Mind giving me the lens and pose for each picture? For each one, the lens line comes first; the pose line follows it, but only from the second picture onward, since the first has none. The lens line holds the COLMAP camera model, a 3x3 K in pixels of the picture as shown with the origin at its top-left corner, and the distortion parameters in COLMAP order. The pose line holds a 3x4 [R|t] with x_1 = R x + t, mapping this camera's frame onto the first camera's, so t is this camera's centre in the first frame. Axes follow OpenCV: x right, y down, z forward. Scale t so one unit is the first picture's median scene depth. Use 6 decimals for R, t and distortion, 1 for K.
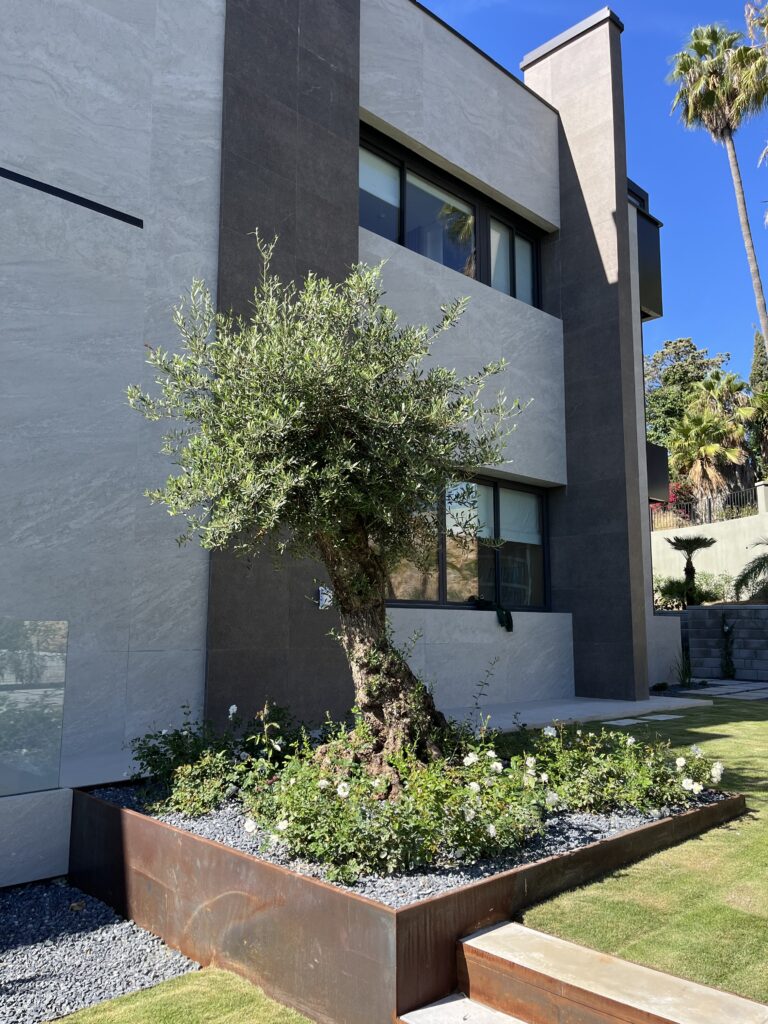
lens RADIAL K [[788.5, 0, 383.8], [0, 788.5, 512.0], [0, 0, 1]] dist [0.045633, -0.074894]
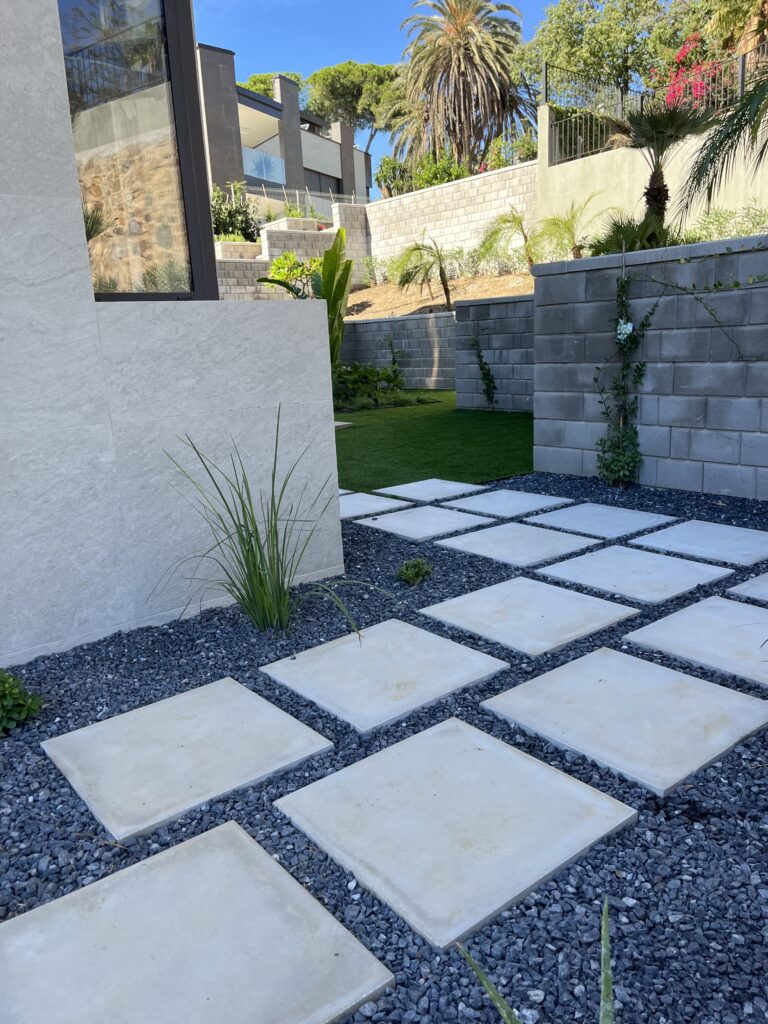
lens RADIAL K [[788.5, 0, 384.3], [0, 788.5, 511.7], [0, 0, 1]] dist [0.045633, -0.074894]
pose [[0.993228, -0.032525, -0.111532, 0.370385], [0.069881, 0.934182, 0.349887, 0.098144], [0.092811, -0.355312, 0.930129, 0.676302]]
